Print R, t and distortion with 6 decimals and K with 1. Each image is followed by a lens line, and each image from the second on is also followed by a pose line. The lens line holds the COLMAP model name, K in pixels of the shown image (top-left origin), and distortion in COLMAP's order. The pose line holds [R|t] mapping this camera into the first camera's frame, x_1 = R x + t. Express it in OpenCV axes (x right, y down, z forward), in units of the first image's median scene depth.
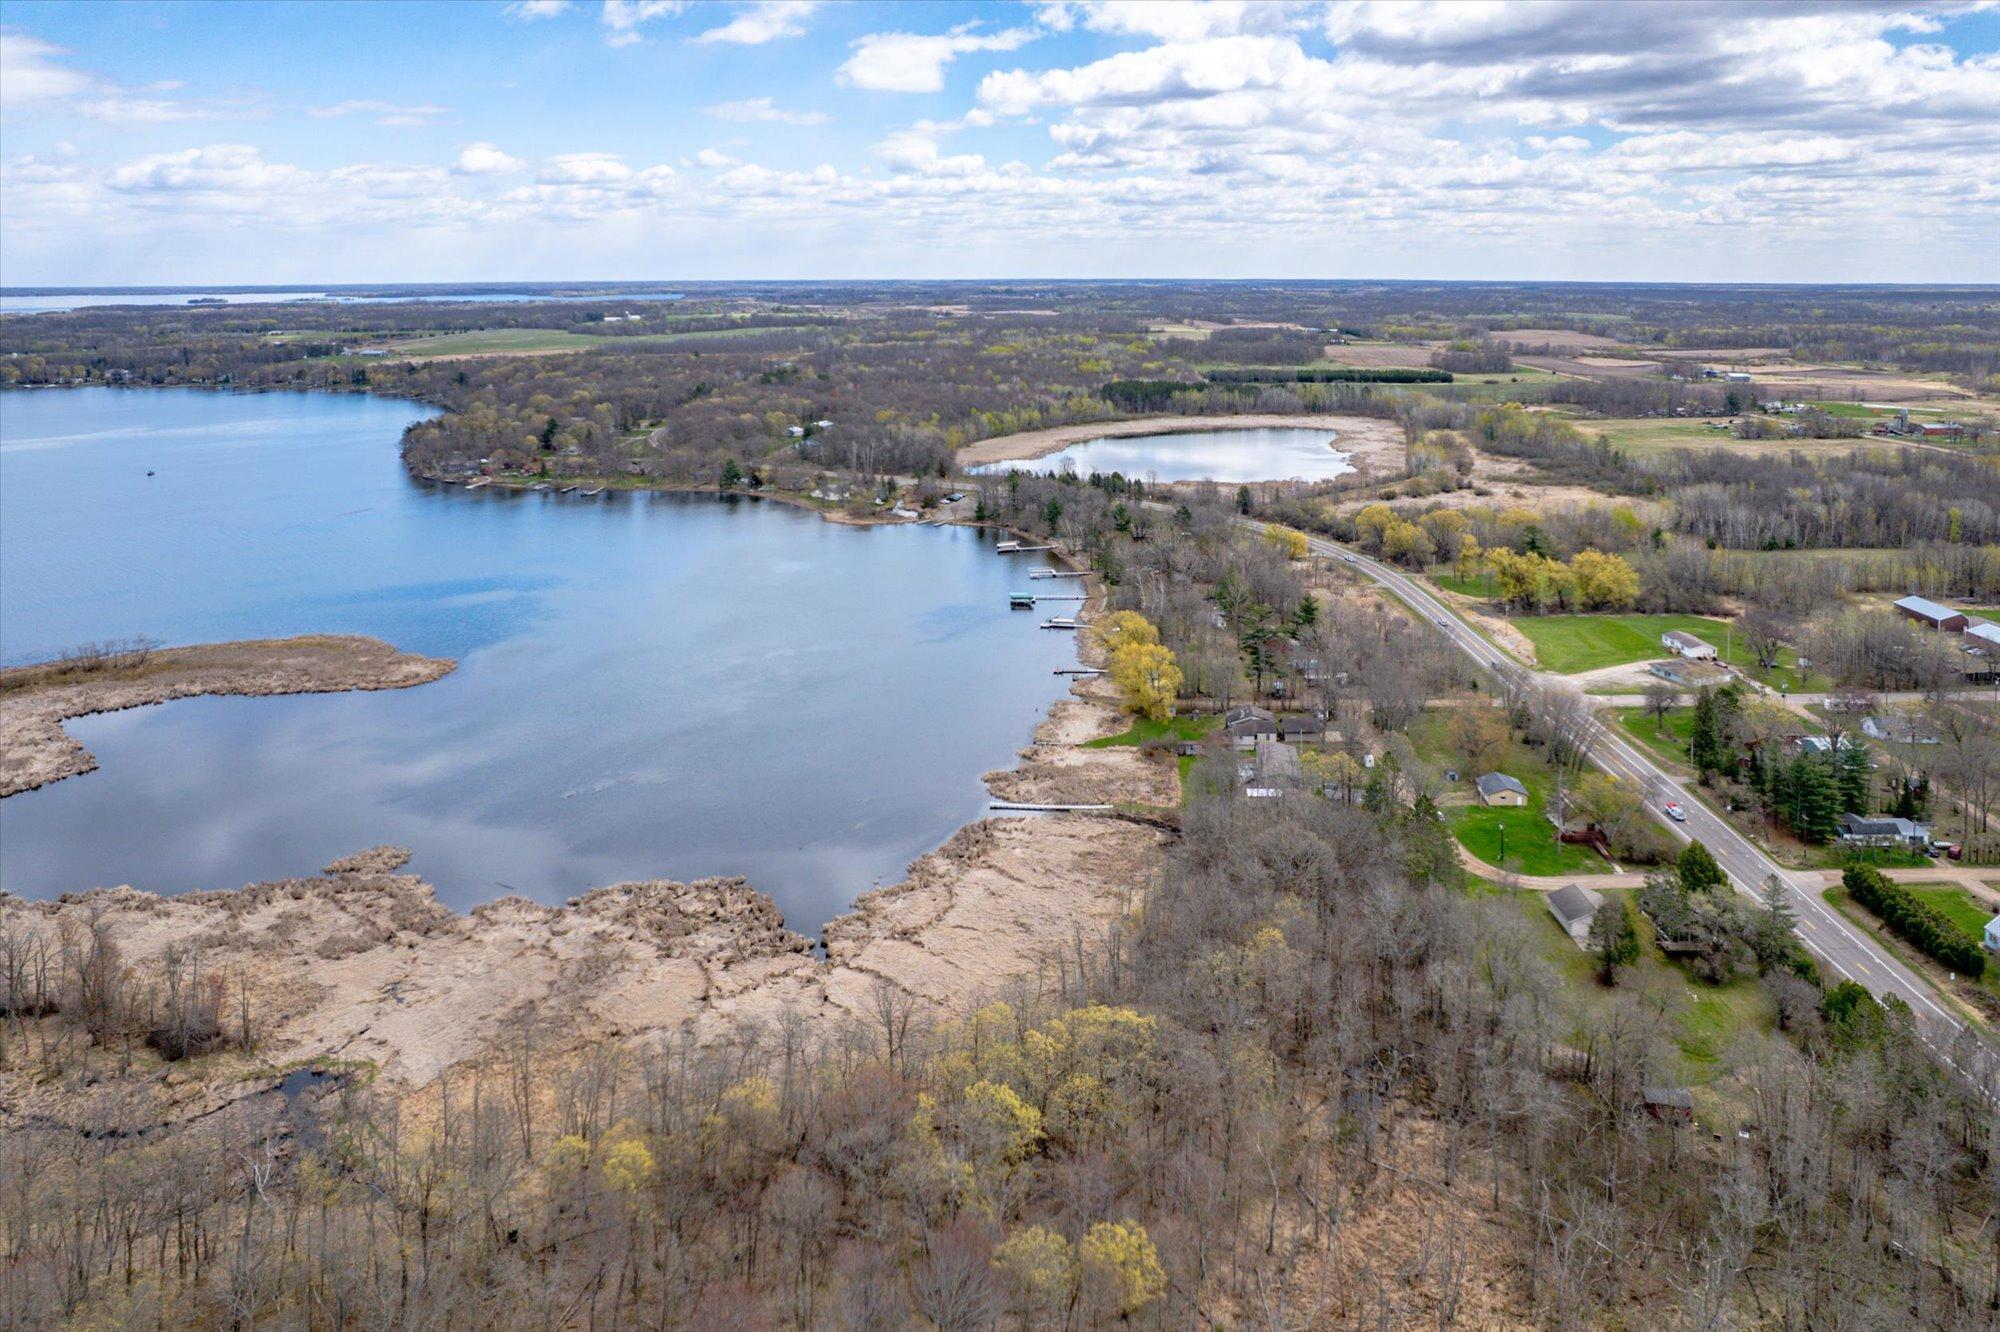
lens RADIAL K [[1246.9, 0, 993.7], [0, 1246.9, 734.2], [0, 0, 1]] dist [-0.054054, 0.026207]
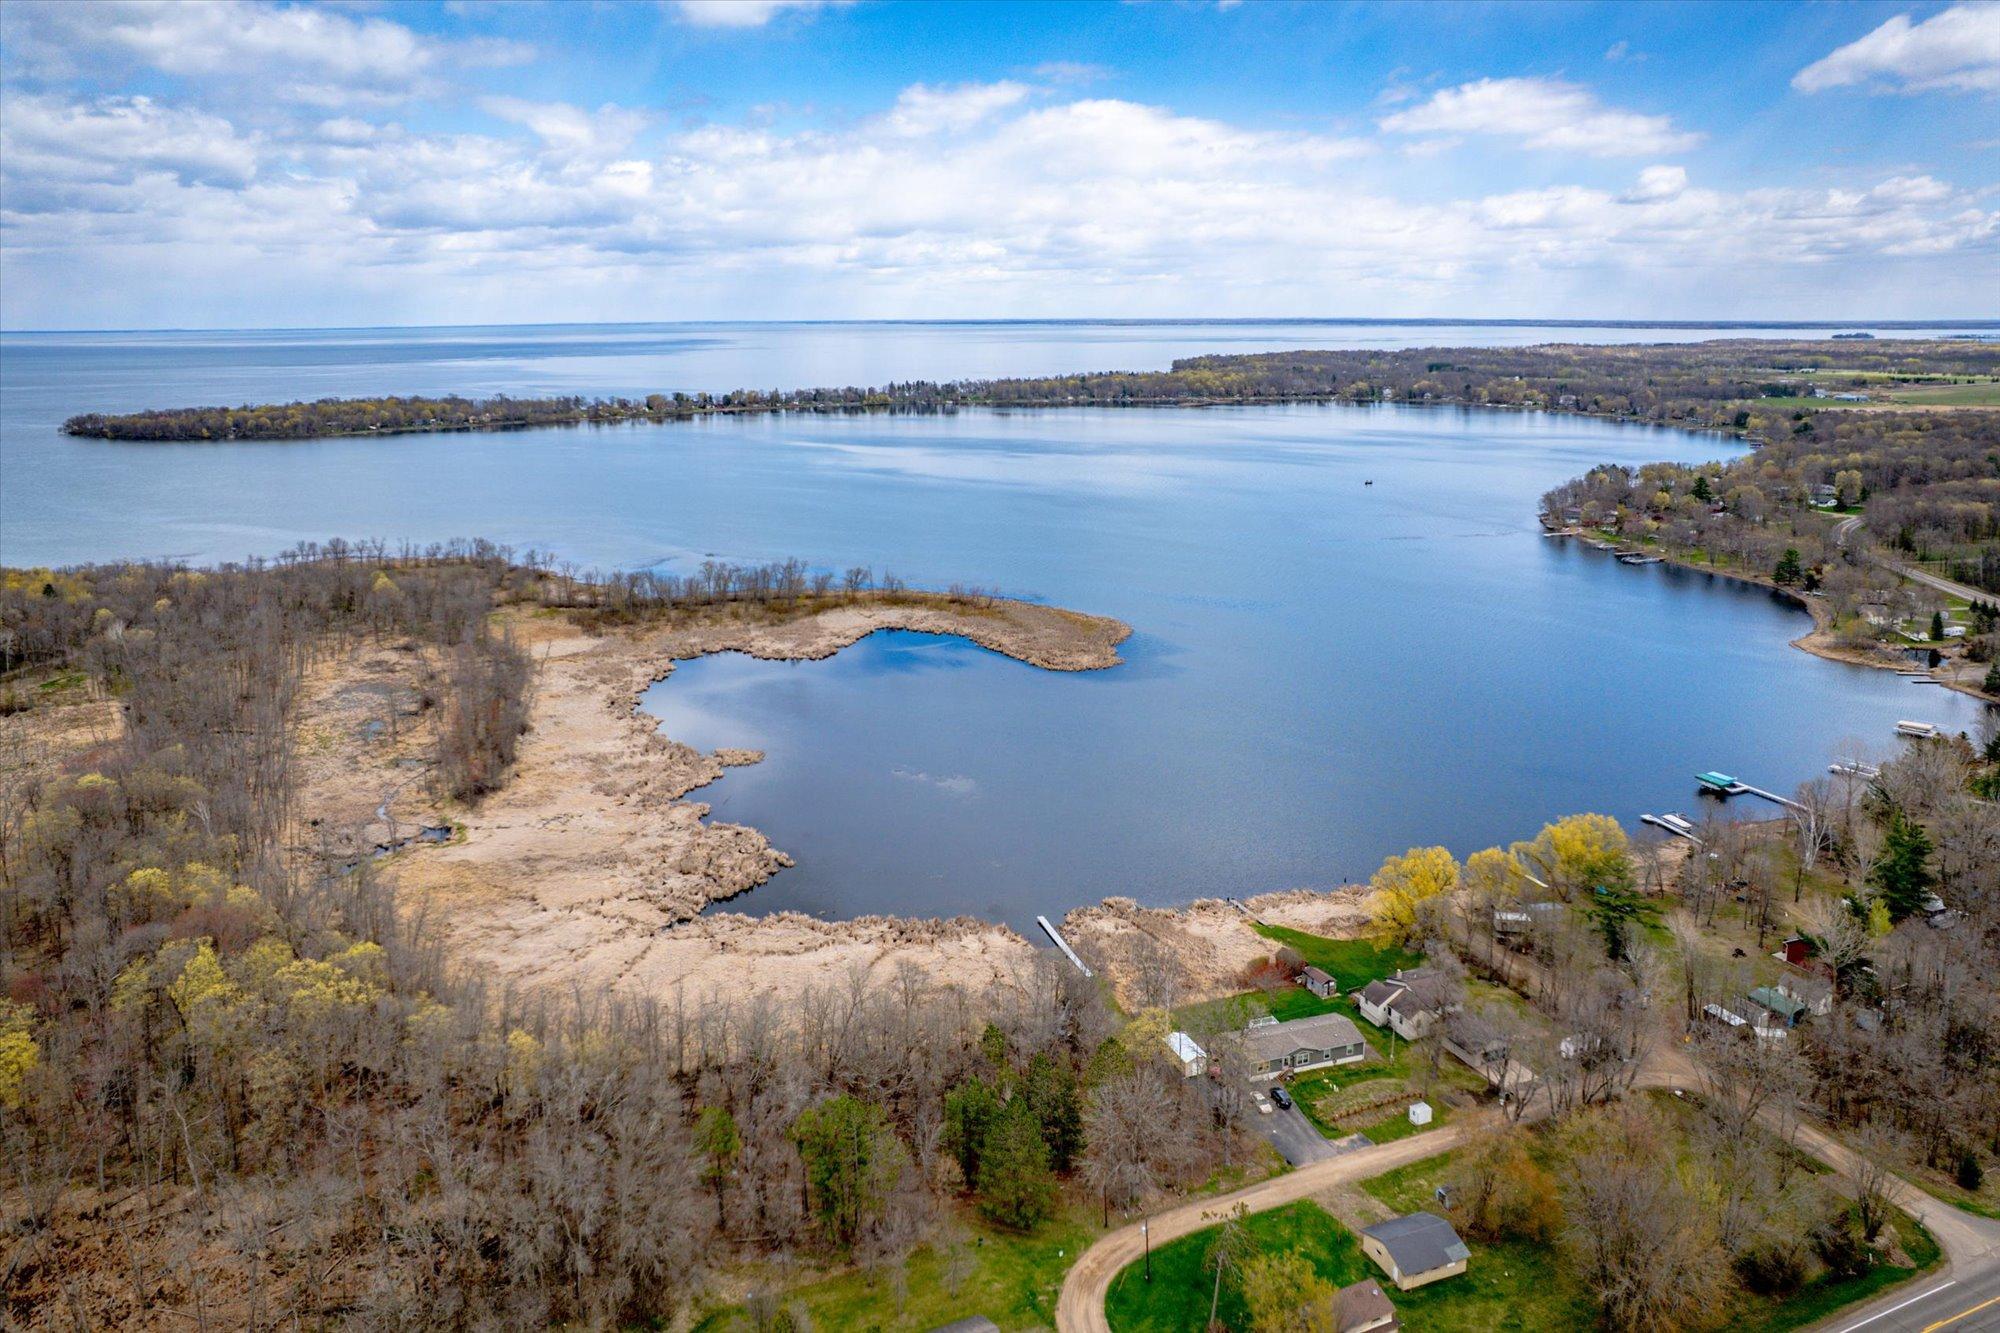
lens RADIAL K [[1278.9, 0, 992.4], [0, 1278.9, 734.6], [0, 0, 1]] dist [-0.060765, 0.044035]
pose [[0.418354, 0.276632, -0.865133, 0.107220], [-0.305073, 0.939953, 0.153031, -0.028278], [0.855517, 0.199908, 0.477626, 0.075586]]
